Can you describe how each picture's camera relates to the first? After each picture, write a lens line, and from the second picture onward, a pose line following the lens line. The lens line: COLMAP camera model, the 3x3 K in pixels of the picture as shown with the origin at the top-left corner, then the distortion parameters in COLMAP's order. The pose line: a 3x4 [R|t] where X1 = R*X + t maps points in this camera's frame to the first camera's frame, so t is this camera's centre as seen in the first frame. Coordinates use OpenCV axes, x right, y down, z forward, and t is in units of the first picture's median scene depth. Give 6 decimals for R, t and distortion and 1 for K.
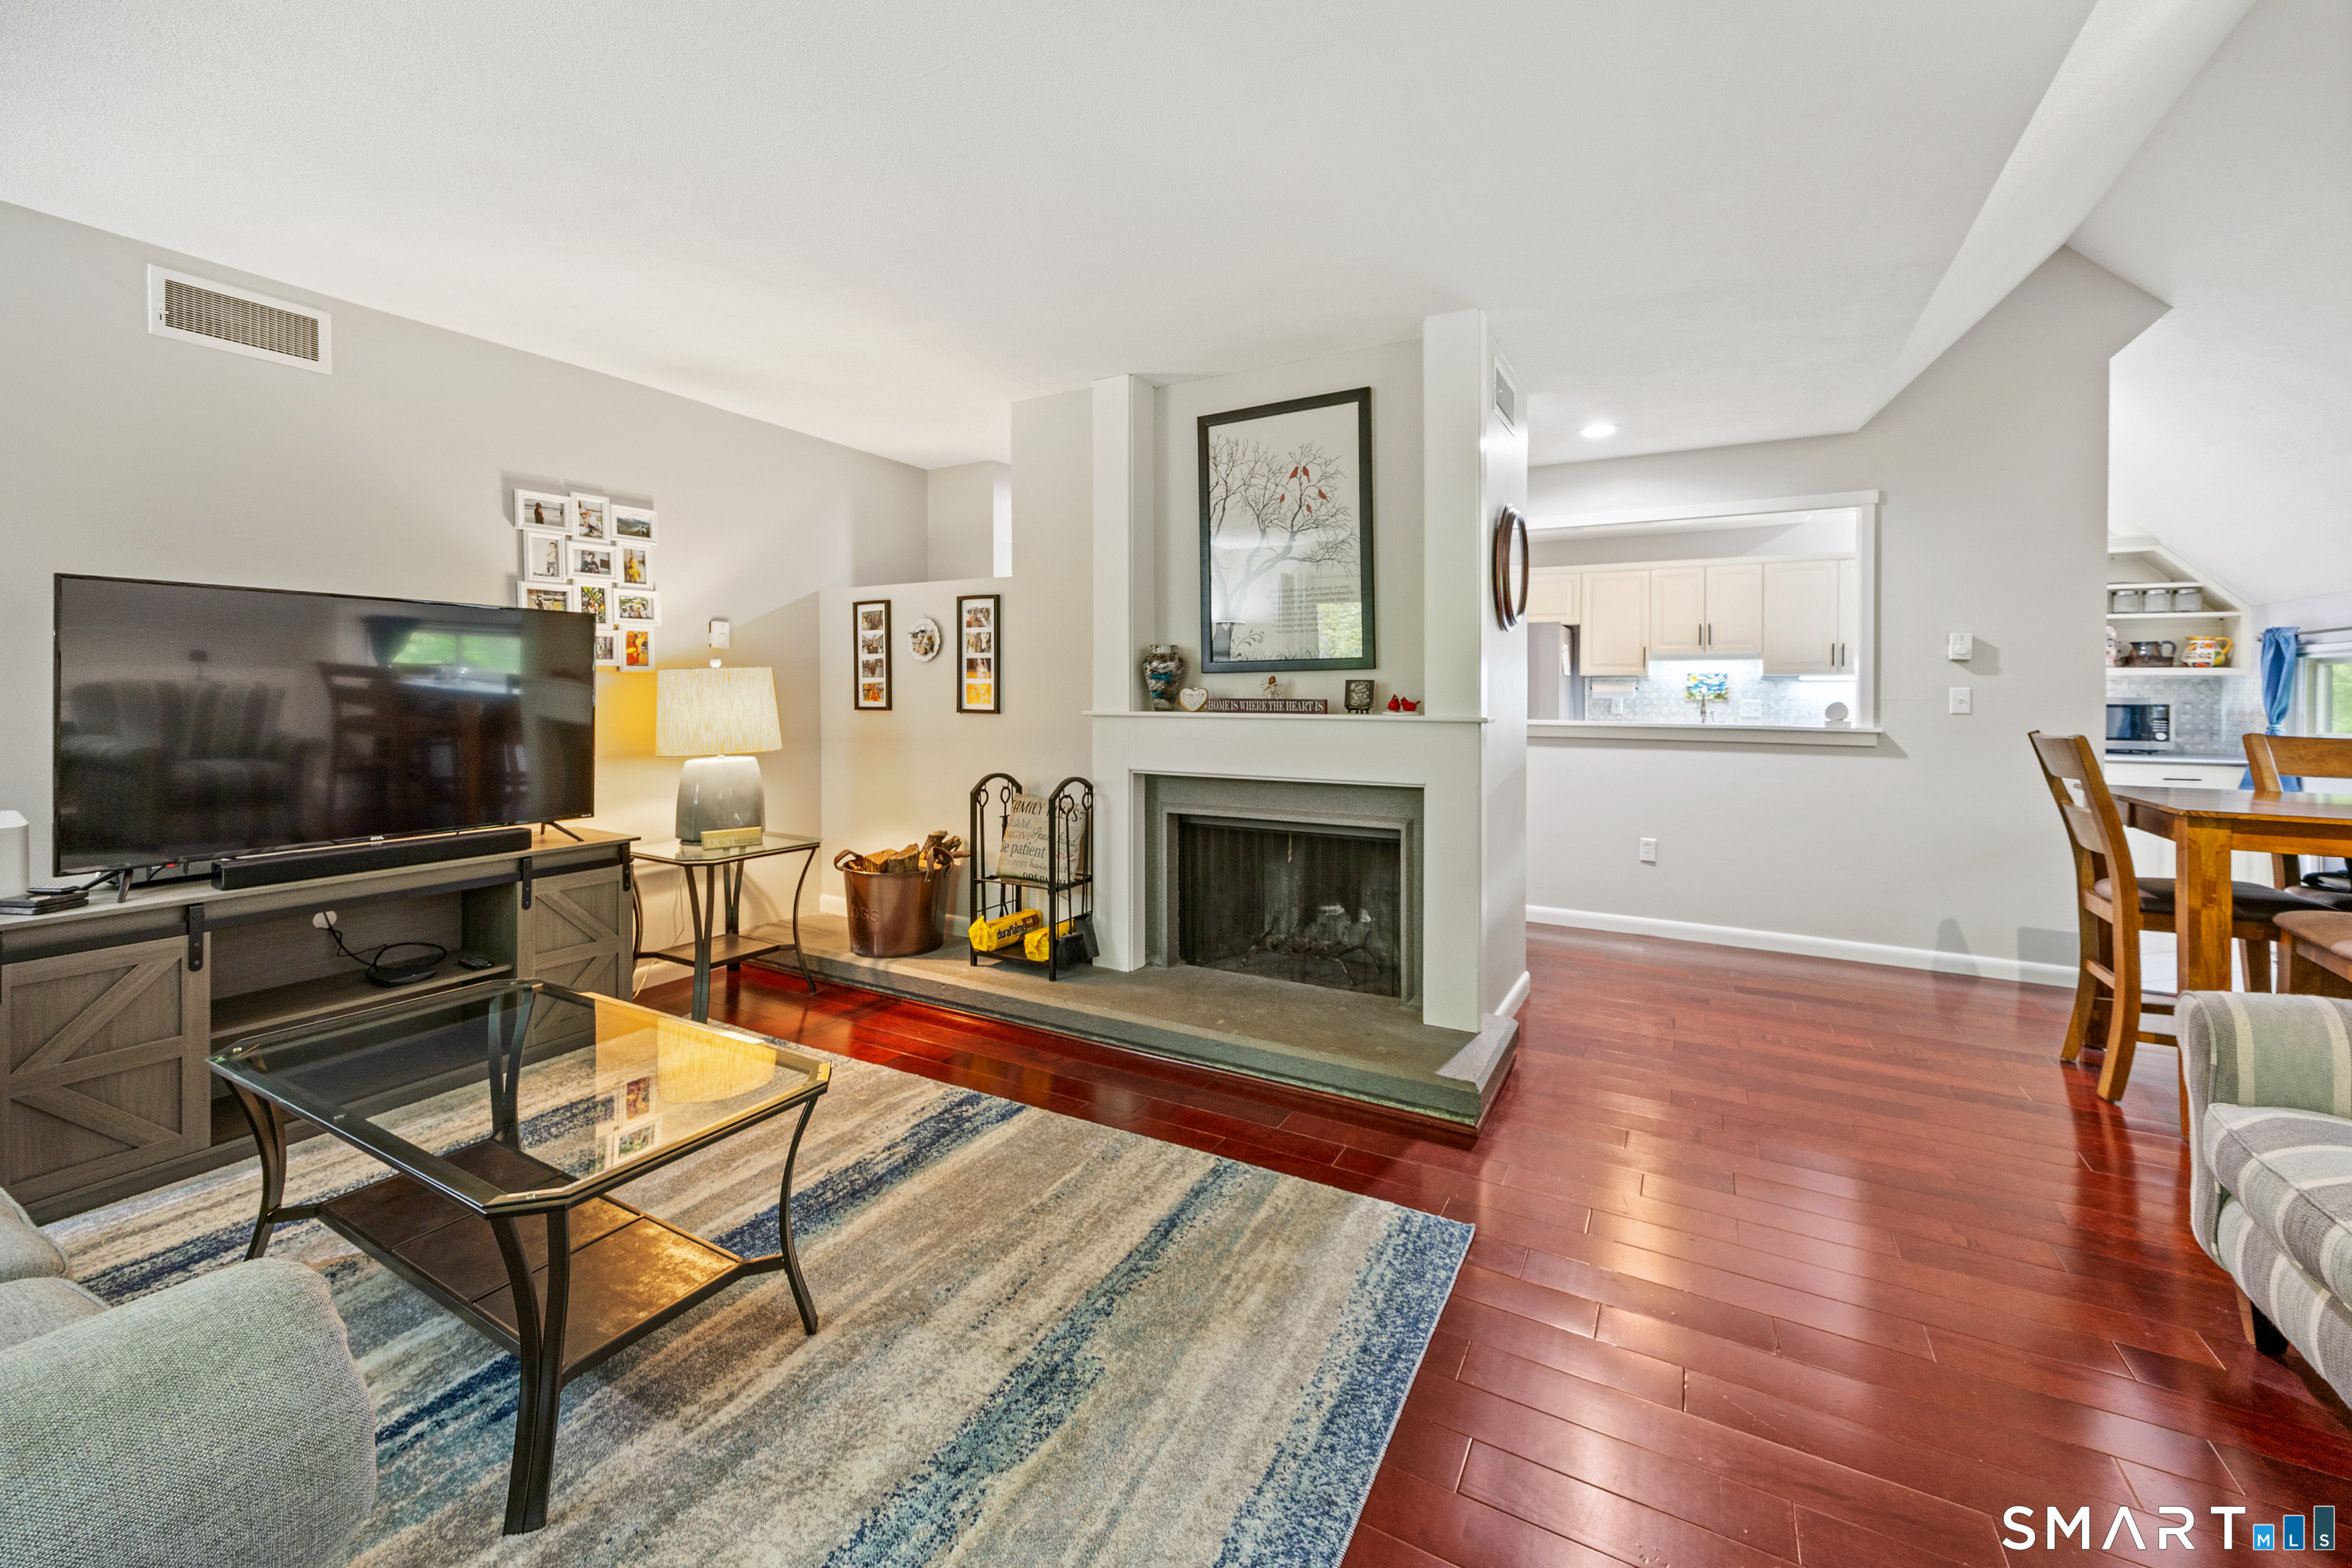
lens RADIAL K [[940.1, 0, 1173.7], [0, 940.1, 693.1], [0, 0, 1]] dist [0.002670, 0.000667]
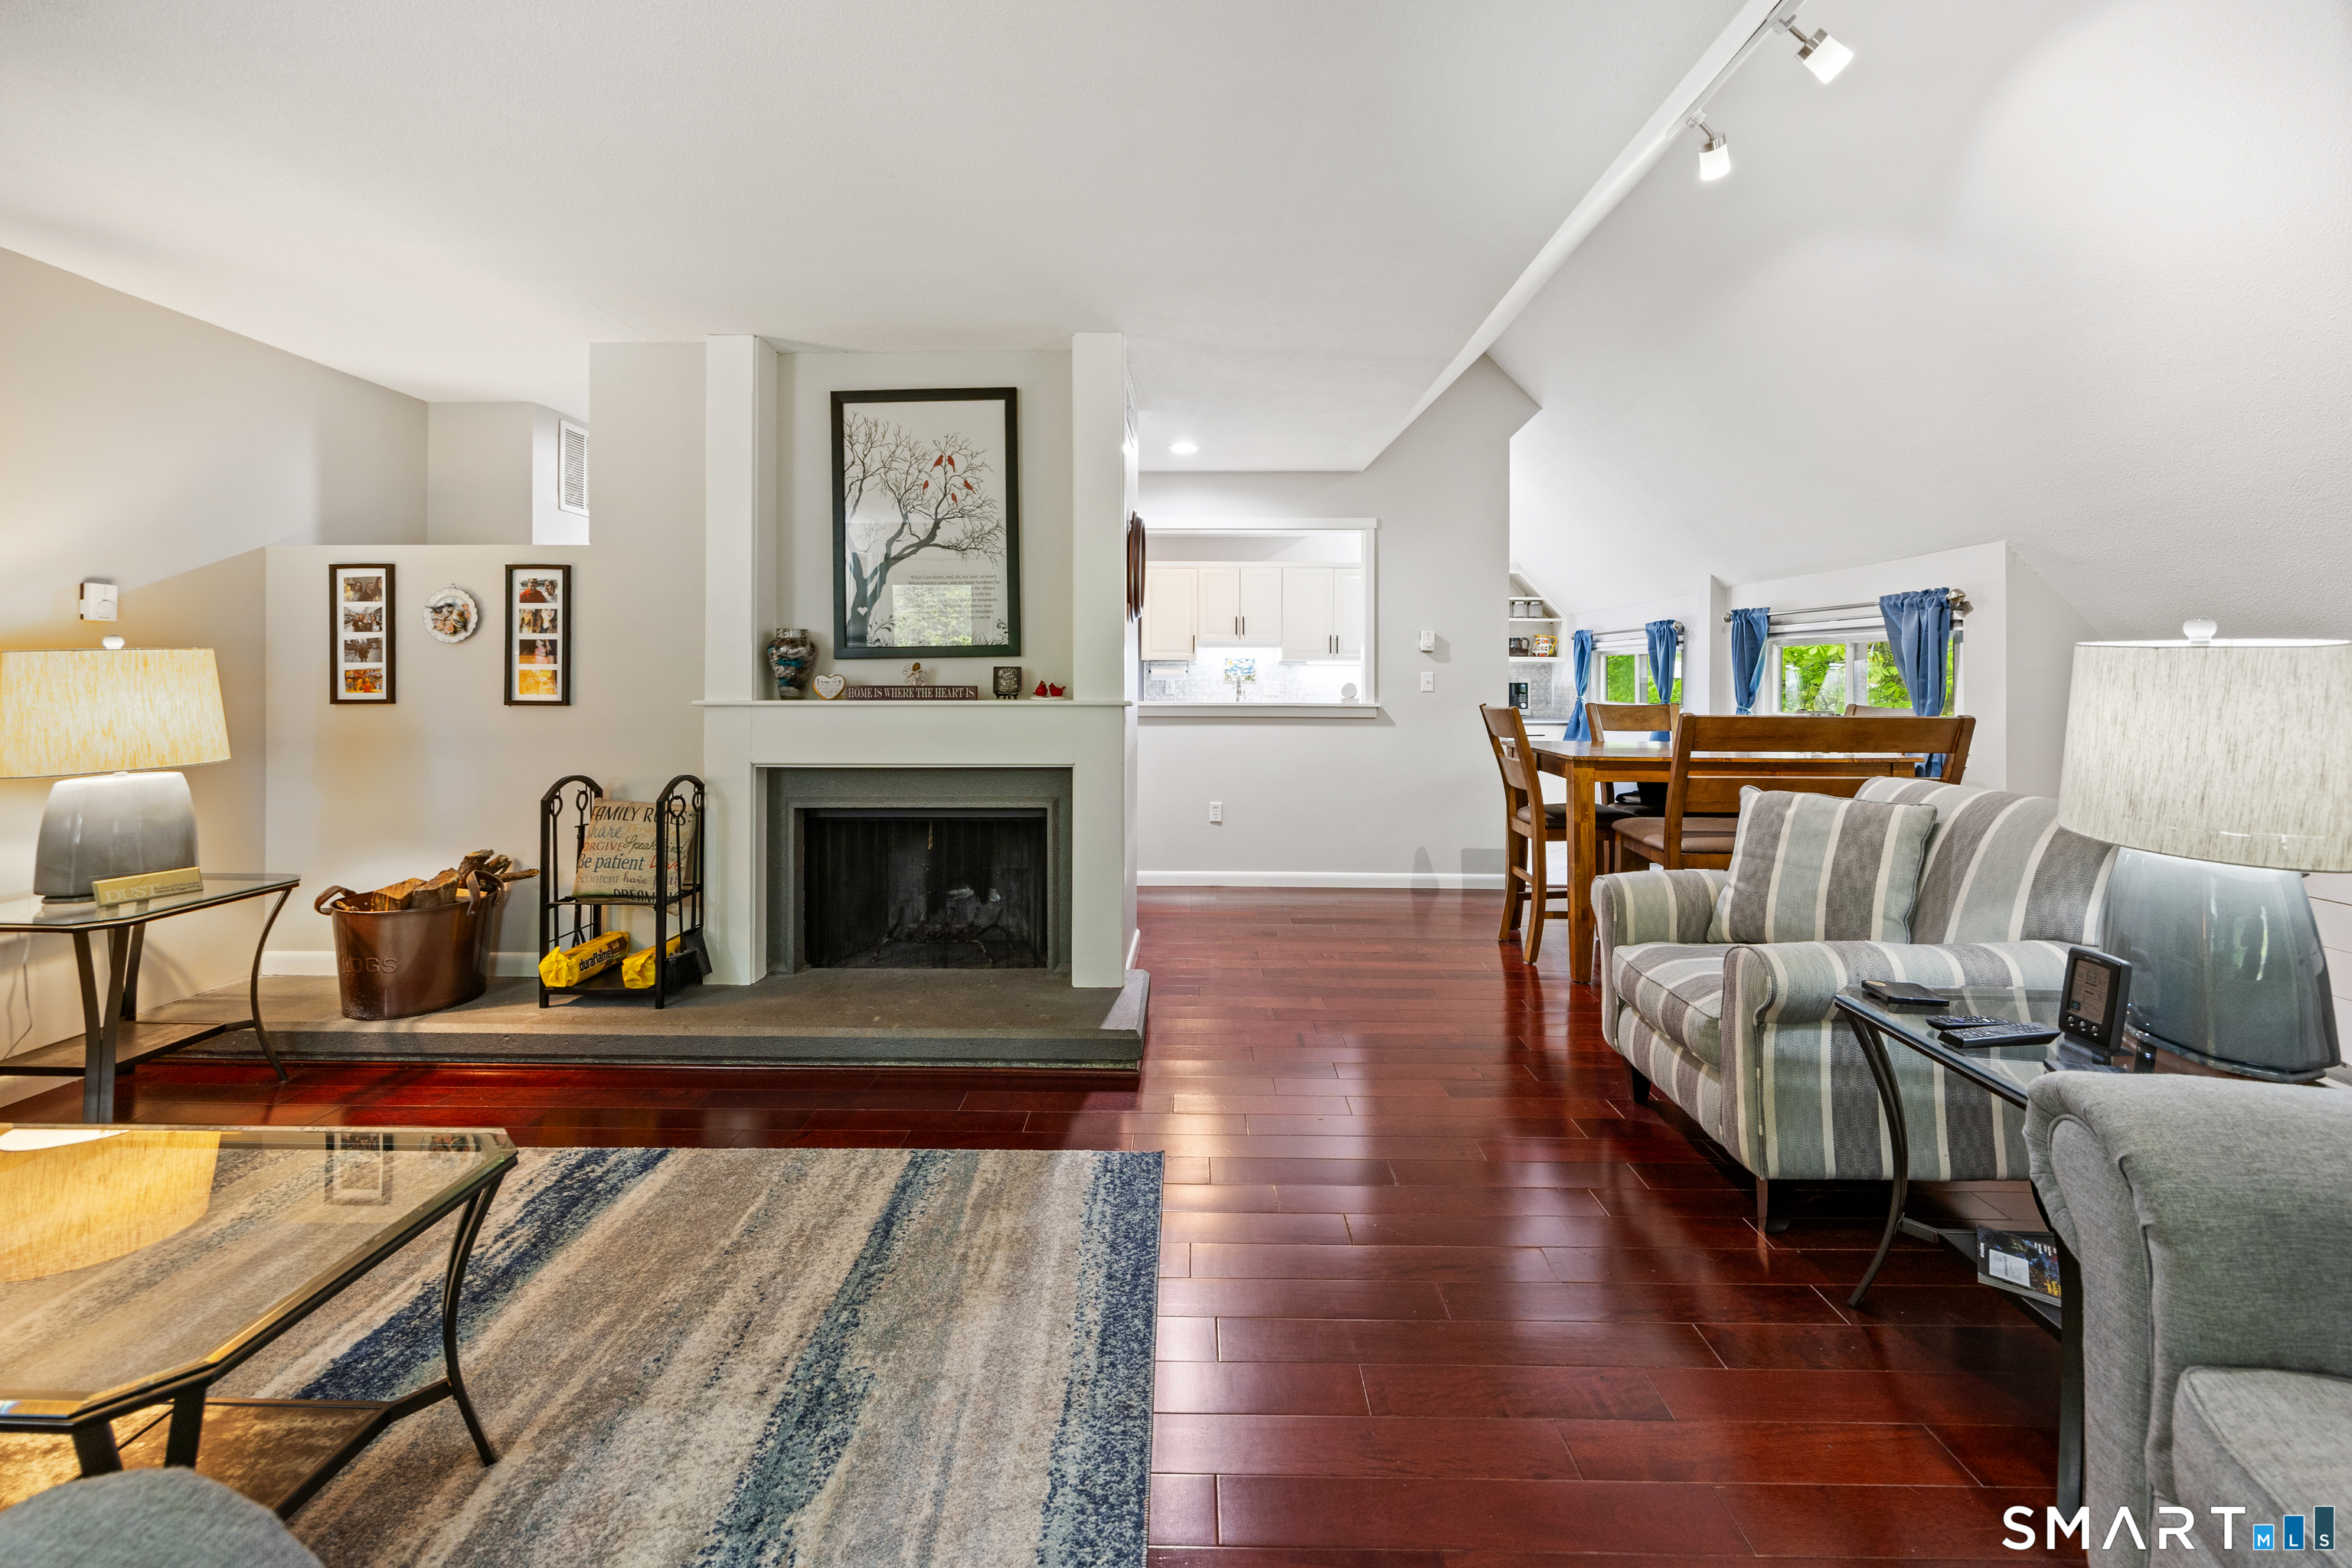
lens RADIAL K [[945.8, 0, 1177.2], [0, 945.8, 664.3], [0, 0, 1]] dist [0.000450, 0.000398]
pose [[0.883146, 0.001165, 0.469096, -0.120358], [0.004160, 0.999938, -0.010314, -0.004982], [-0.469079, 0.011060, 0.883087, -0.012254]]
